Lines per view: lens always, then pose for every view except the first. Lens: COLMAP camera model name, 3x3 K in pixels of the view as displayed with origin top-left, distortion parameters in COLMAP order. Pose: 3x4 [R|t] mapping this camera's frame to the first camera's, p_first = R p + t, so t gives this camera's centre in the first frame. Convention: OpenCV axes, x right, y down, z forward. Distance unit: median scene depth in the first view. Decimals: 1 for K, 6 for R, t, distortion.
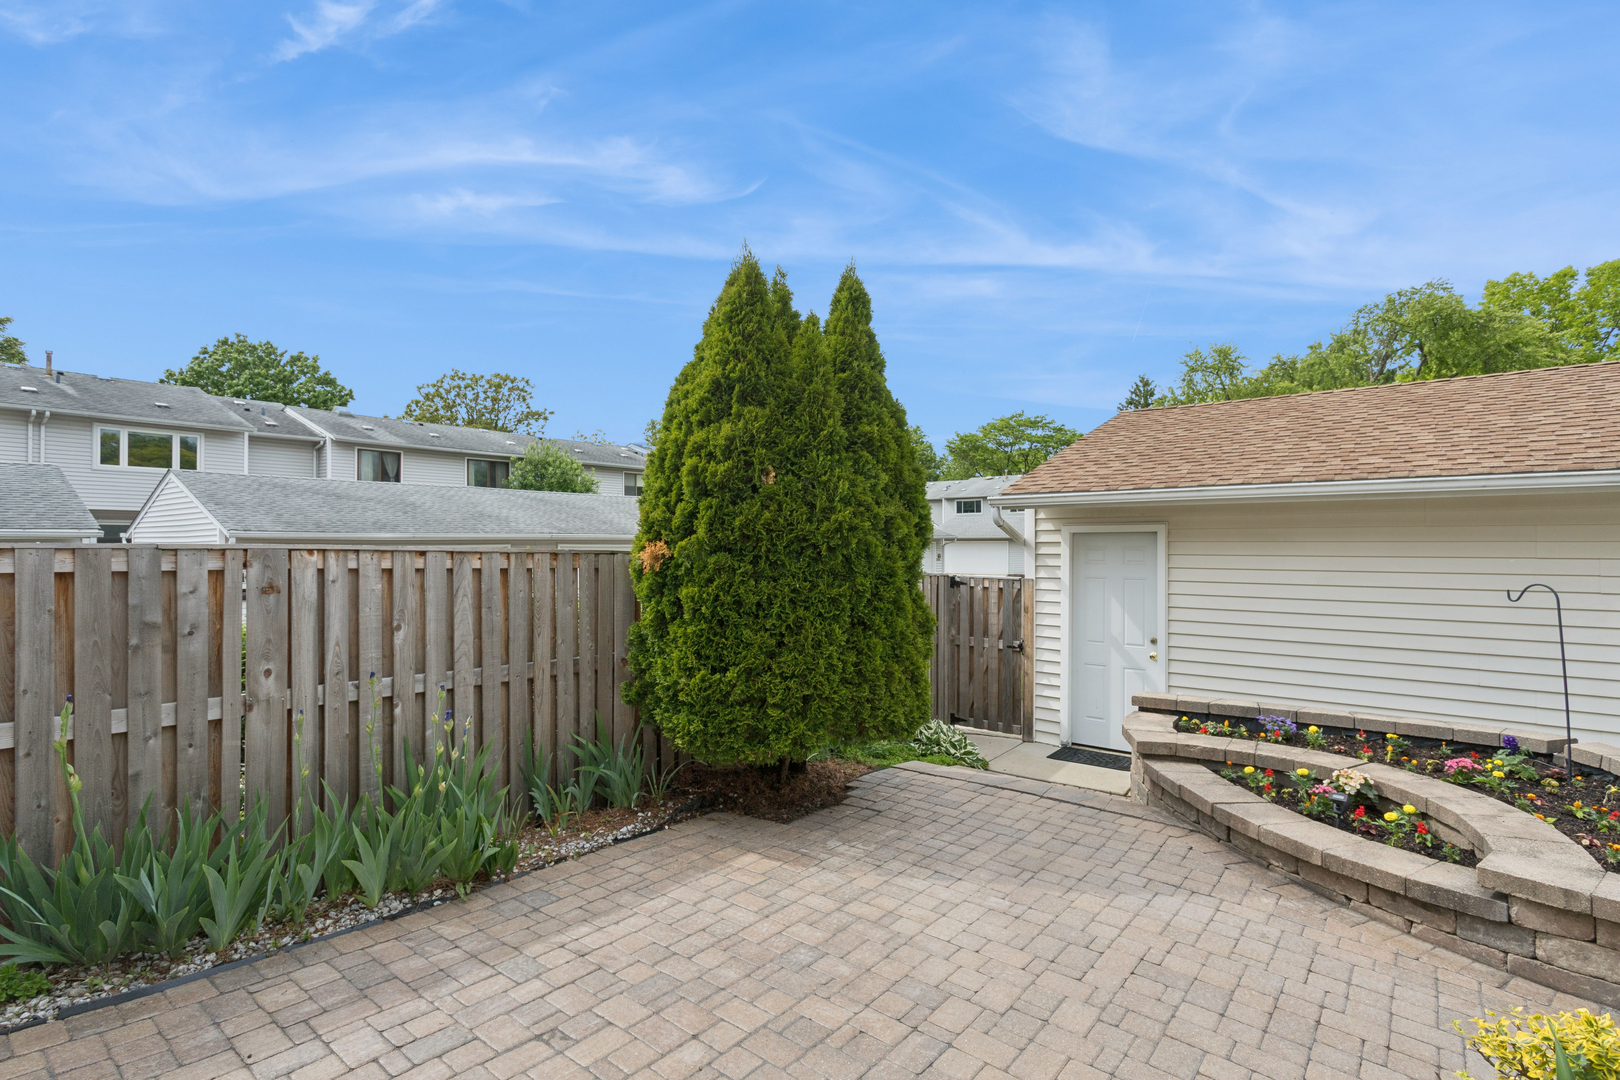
lens RADIAL K [[770.2, 0, 818.4], [0, 770.2, 534.4], [0, 0, 1]] dist [0.011135, 0.000160]
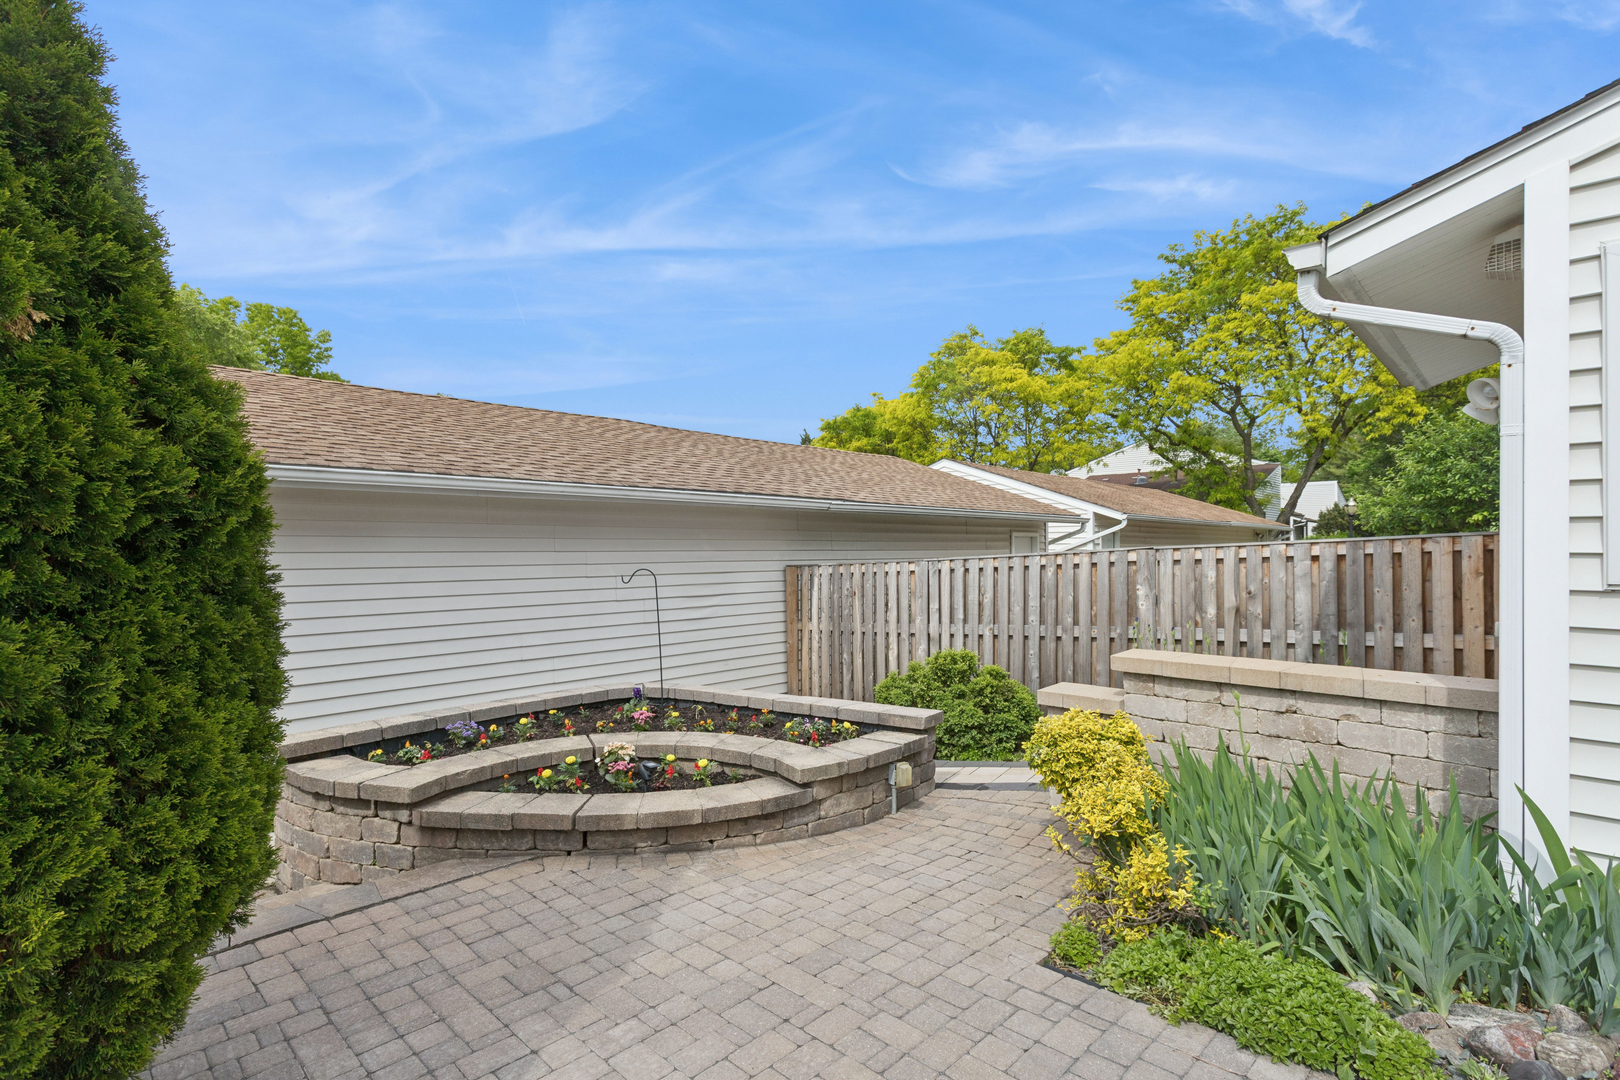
lens RADIAL K [[770.2, 0, 798.2], [0, 770.2, 536.0], [0, 0, 1]] dist [0.011135, 0.000160]
pose [[0.108829, 0.015467, 0.993940, -0.385085], [-0.013833, 0.999806, -0.014044, 0.022129], [-0.993964, -0.012221, 0.109022, 0.631257]]
